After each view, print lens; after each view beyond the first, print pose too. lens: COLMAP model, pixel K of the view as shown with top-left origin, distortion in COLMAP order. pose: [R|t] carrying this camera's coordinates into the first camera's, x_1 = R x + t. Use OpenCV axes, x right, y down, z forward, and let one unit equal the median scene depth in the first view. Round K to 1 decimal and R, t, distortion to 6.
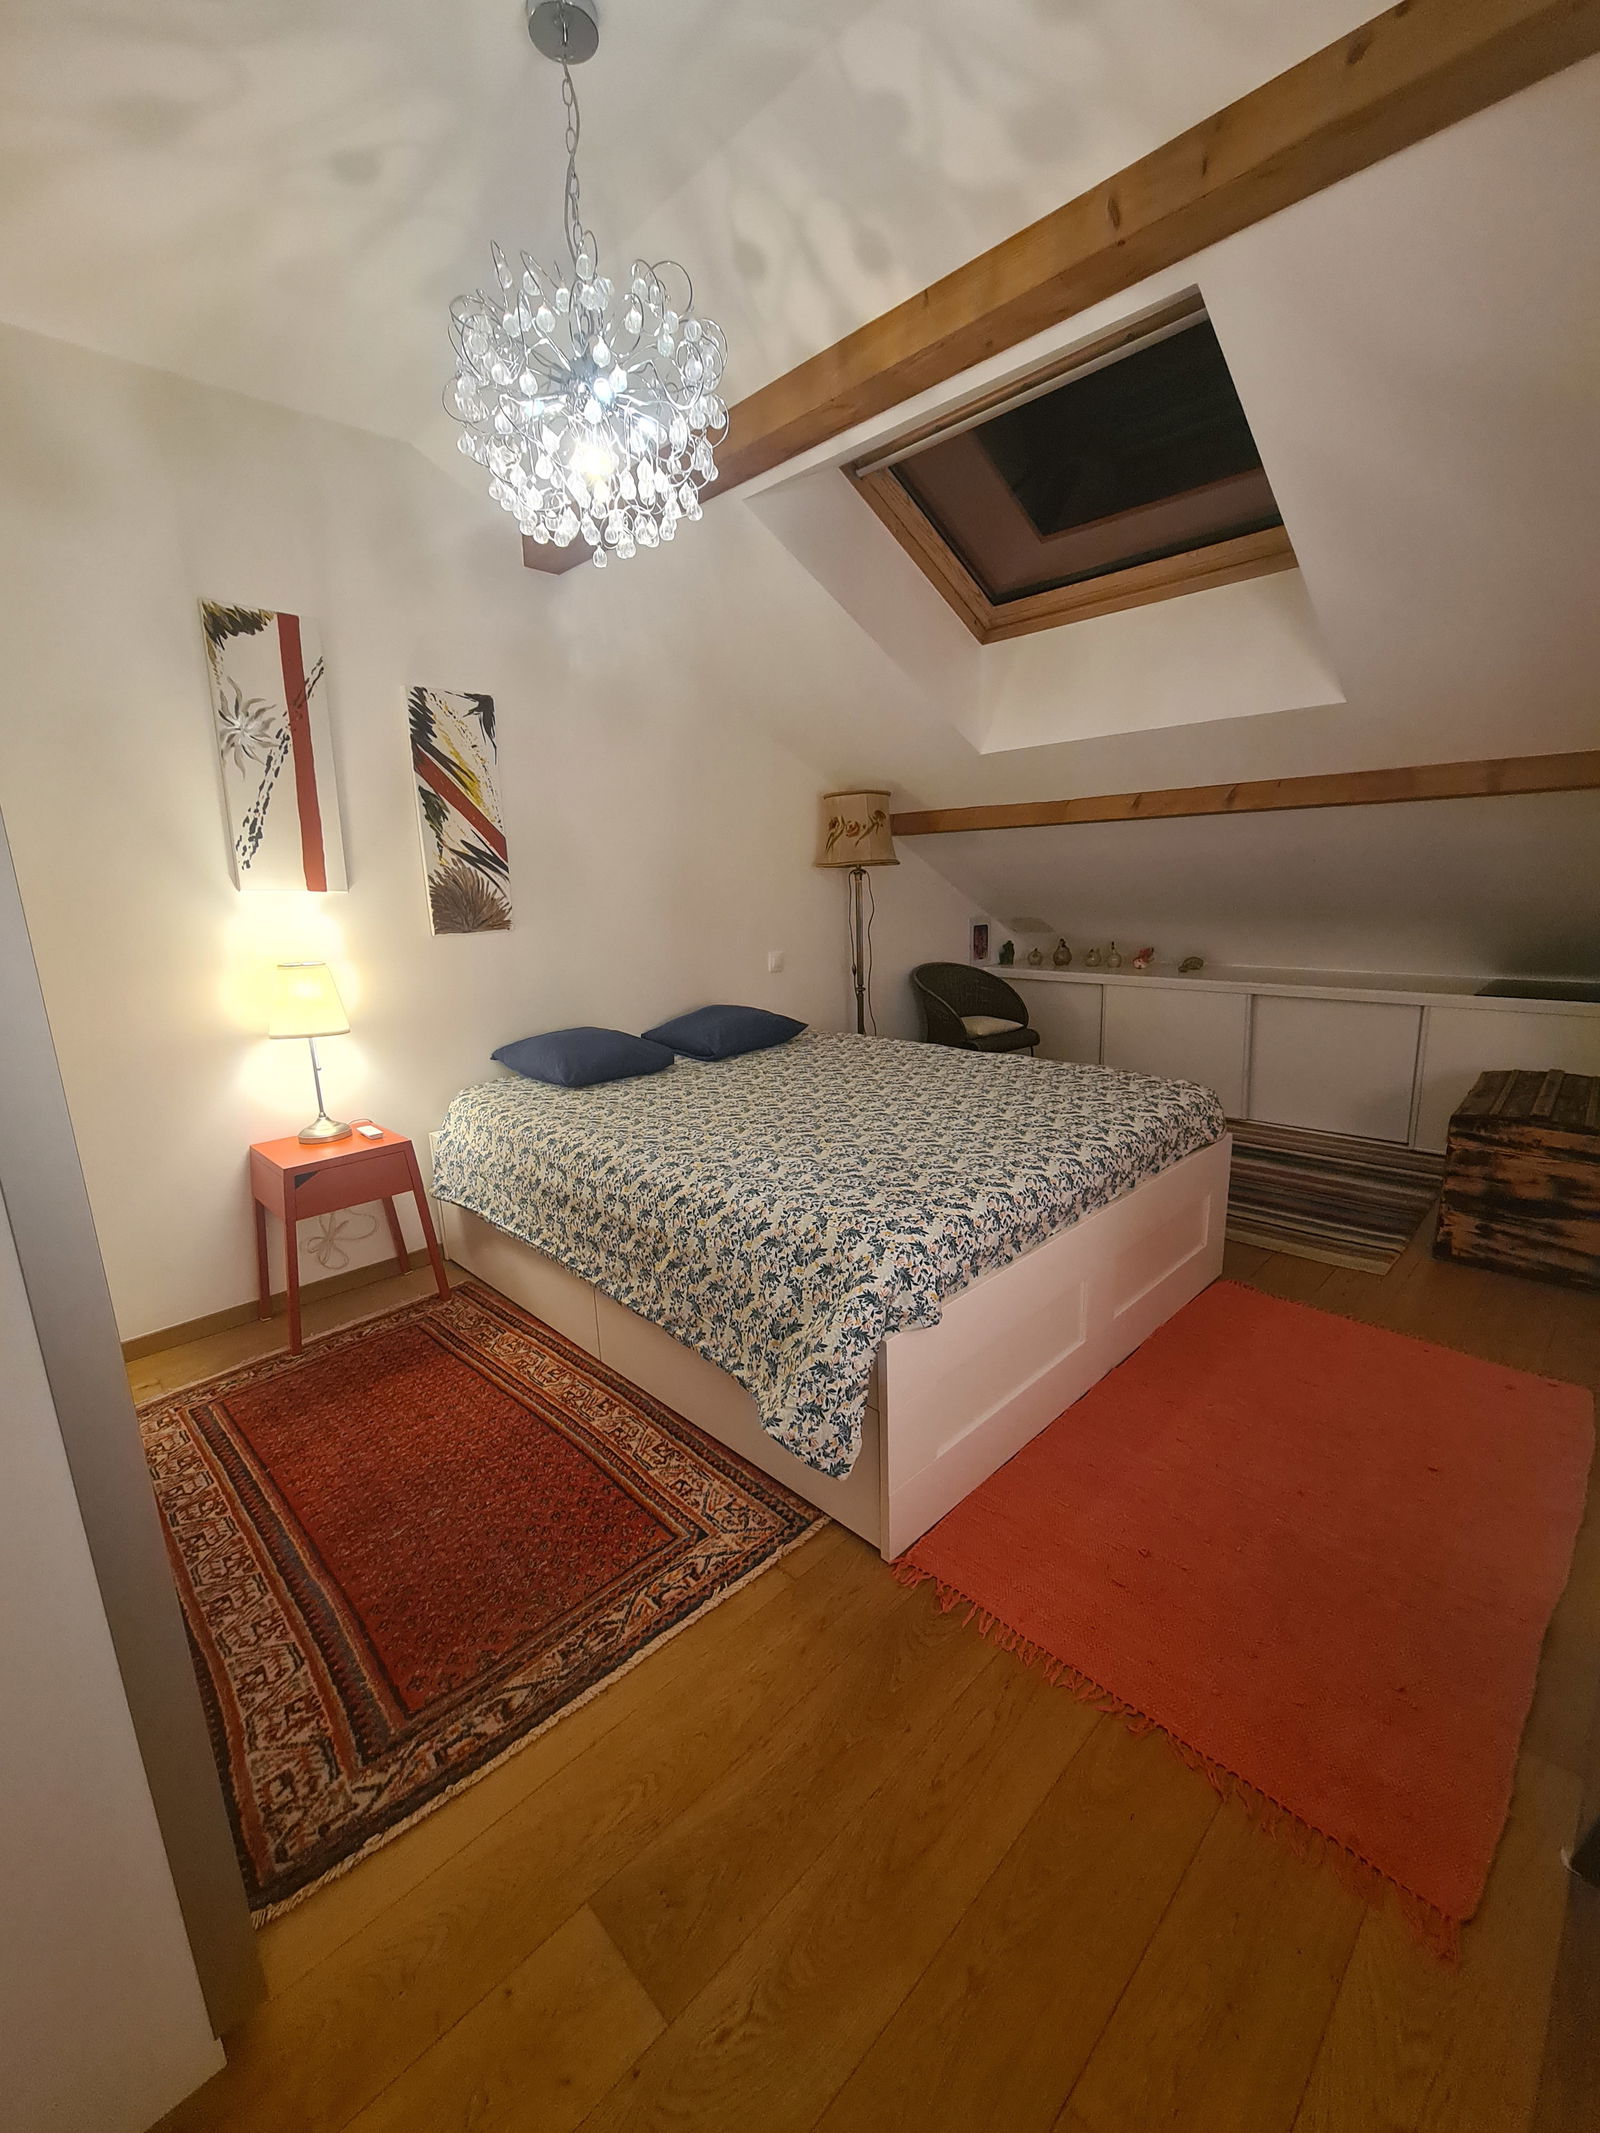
lens RADIAL K [[870.9, 0, 801.3], [0, 870.9, 1065.5], [0, 0, 1]] dist [-0.000544, 0.000004]
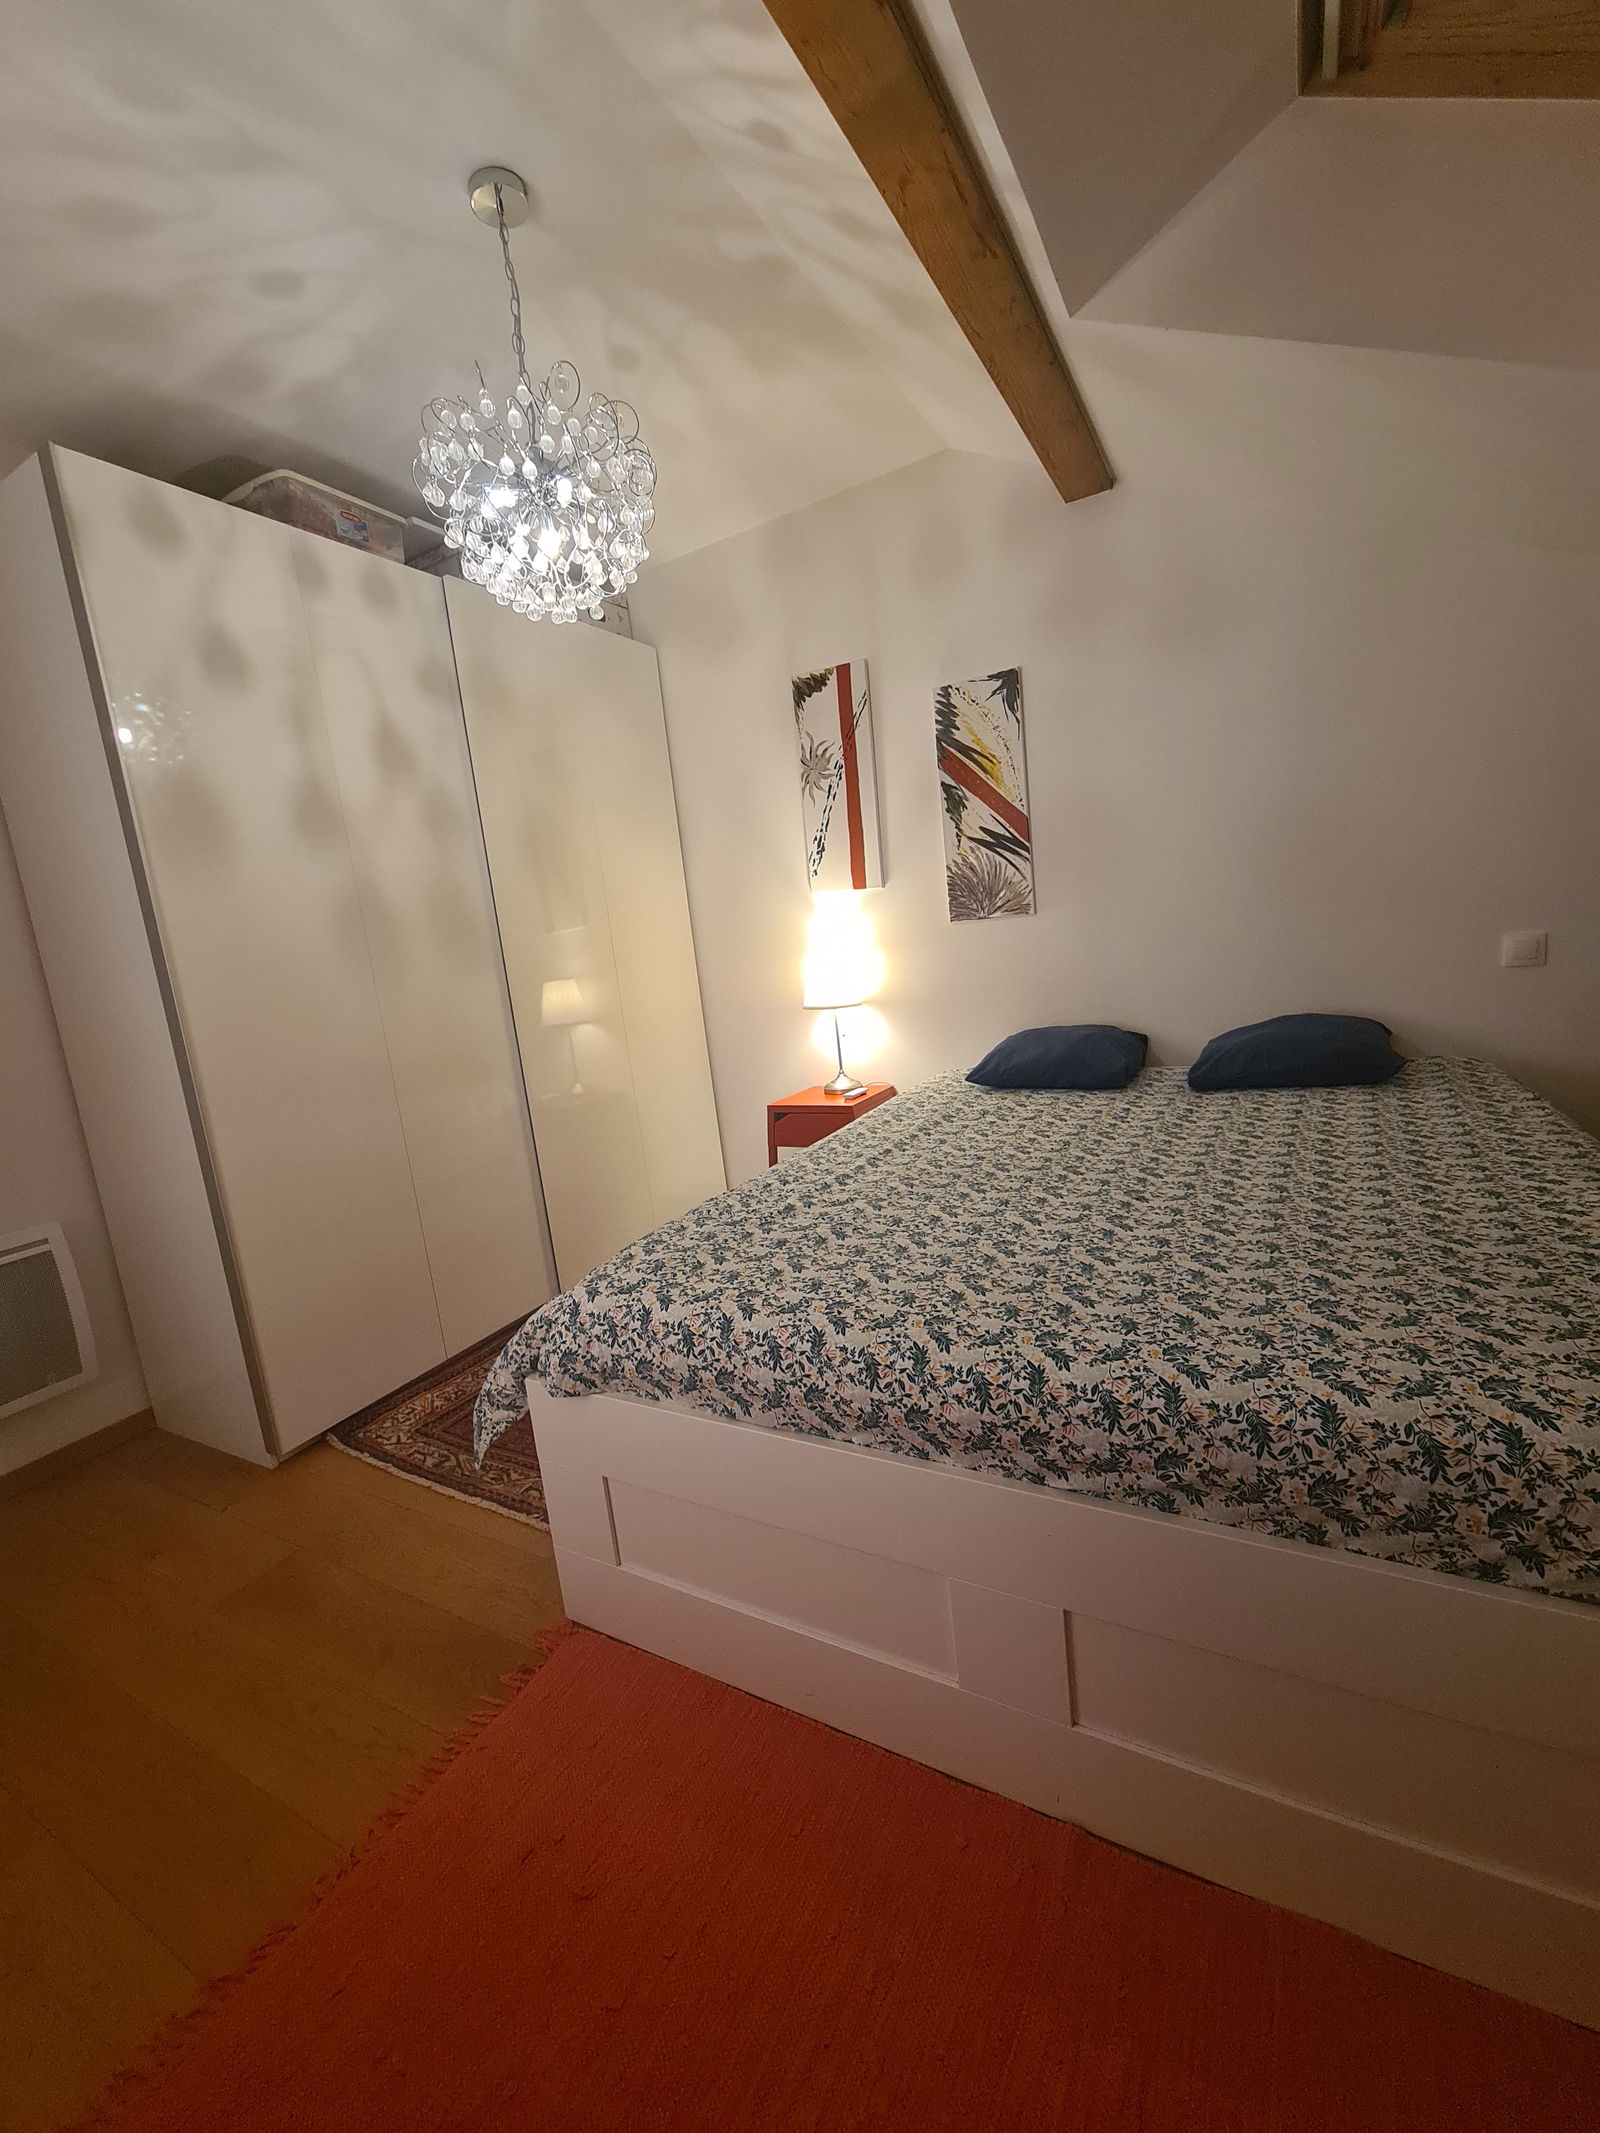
lens RADIAL K [[870.9, 0, 779.5], [0, 870.9, 1066.9], [0, 0, 1]] dist [-0.000544, 0.000004]
pose [[0.276011, 0.153150, -0.948875, 0.569194], [-0.100418, 0.986416, 0.129999, -0.097561], [0.955894, 0.059403, 0.287641, 0.532081]]
